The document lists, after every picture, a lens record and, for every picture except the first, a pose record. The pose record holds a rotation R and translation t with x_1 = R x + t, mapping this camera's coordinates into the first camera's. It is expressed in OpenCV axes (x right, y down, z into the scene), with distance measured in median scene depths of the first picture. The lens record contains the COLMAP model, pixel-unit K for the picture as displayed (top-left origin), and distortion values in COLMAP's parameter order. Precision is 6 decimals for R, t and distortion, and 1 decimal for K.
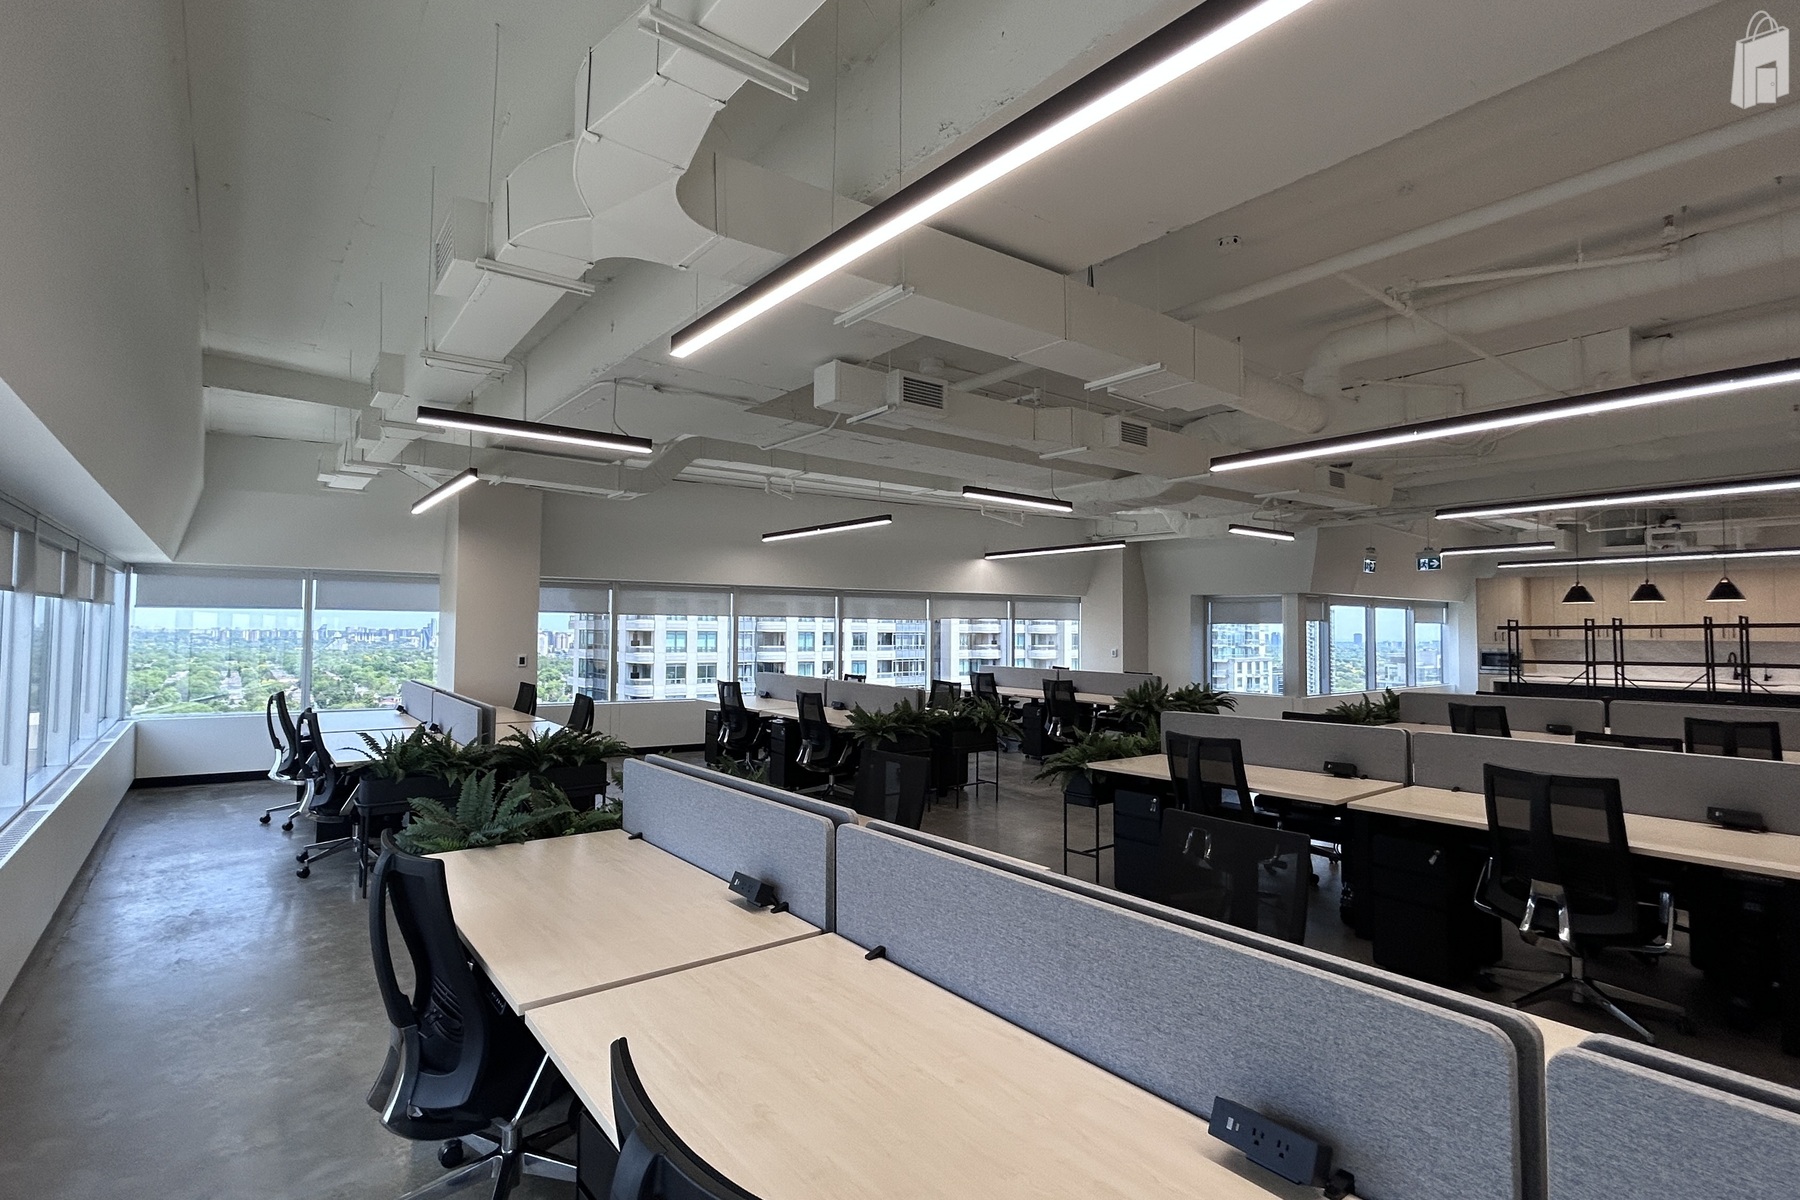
lens RADIAL K [[858.3, 0, 900.0], [0, 858.3, 600.0], [0, 0, 1]] dist [-0.015107, 0.010630]
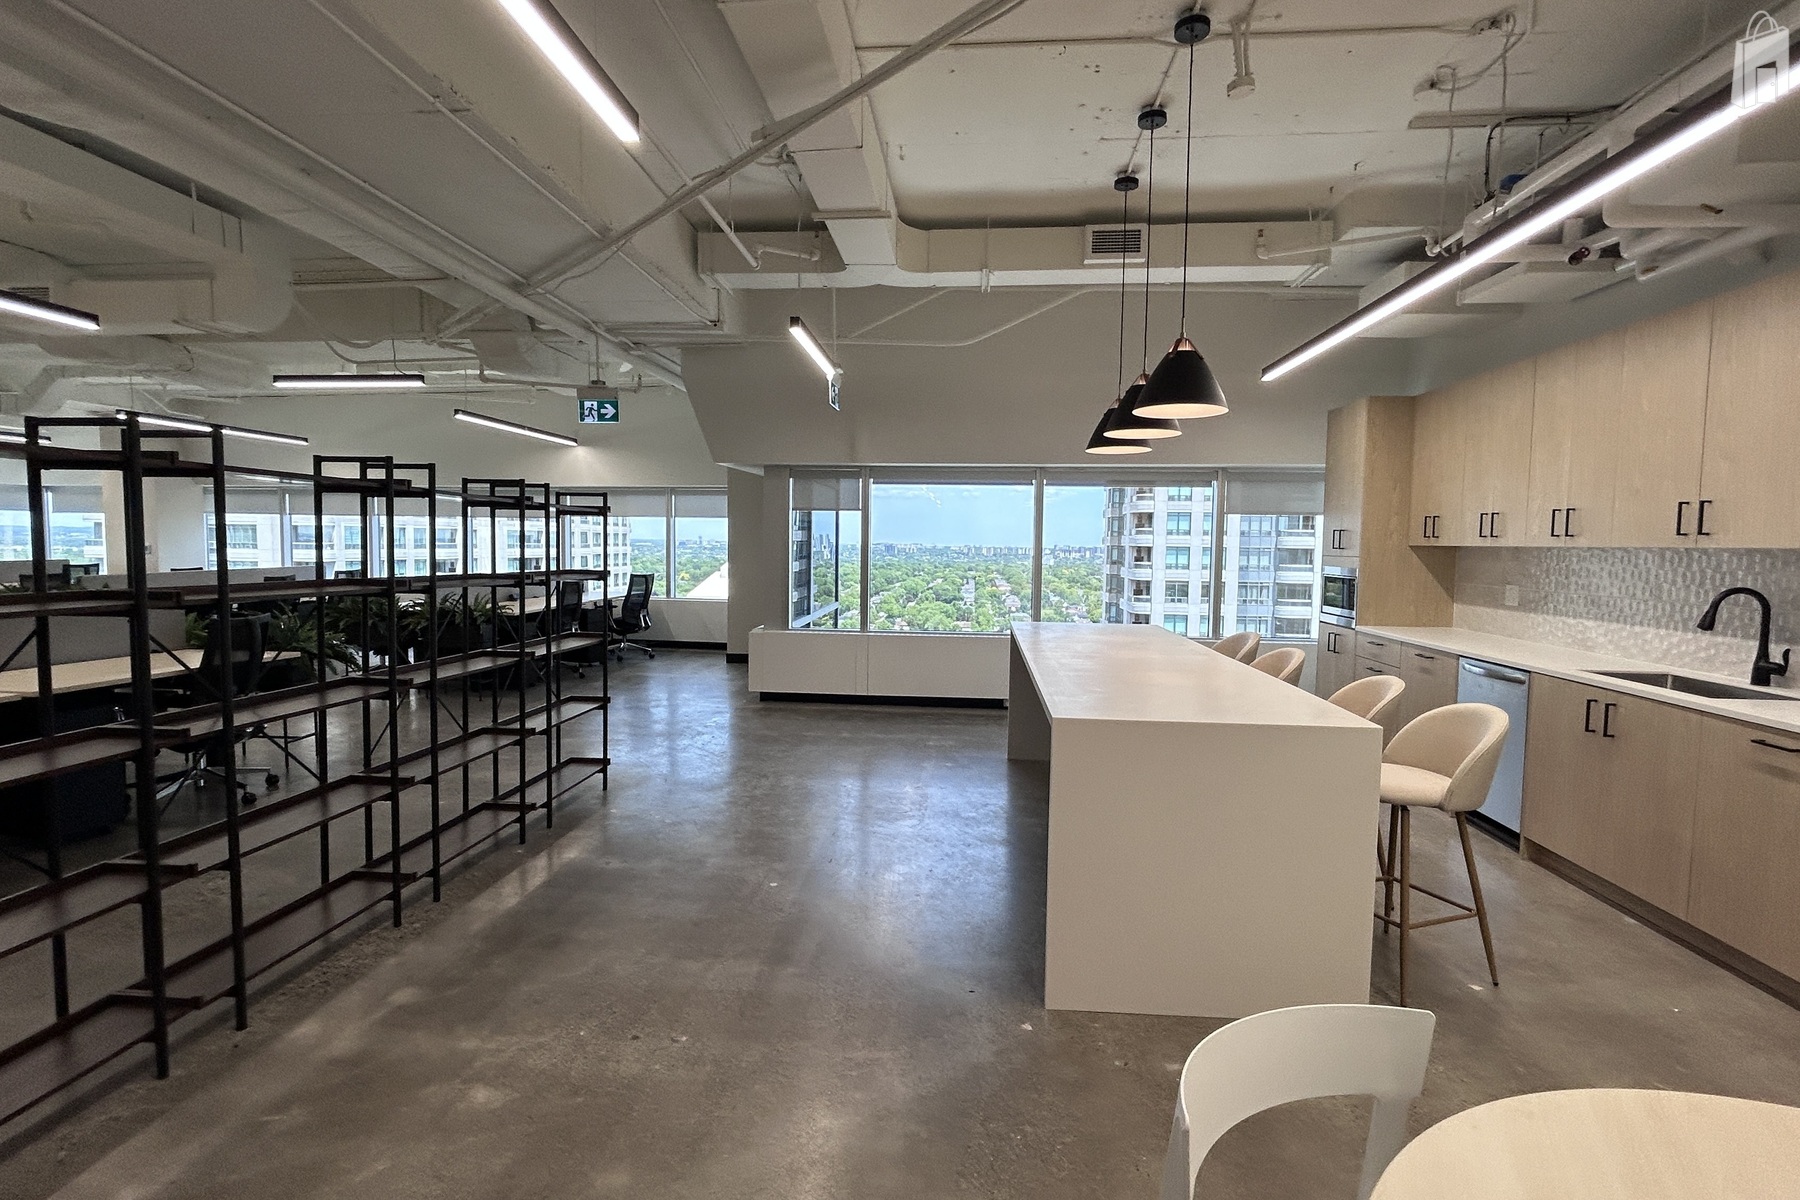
lens RADIAL K [[858.3, 0, 900.0], [0, 858.3, 600.0], [0, 0, 1]] dist [-0.015107, 0.010630]
pose [[0.721702, 0.046939, -0.690610, 0.164991], [0.018817, 0.995999, 0.087360, 0.005552], [0.691948, -0.076043, 0.717932, 0.097486]]
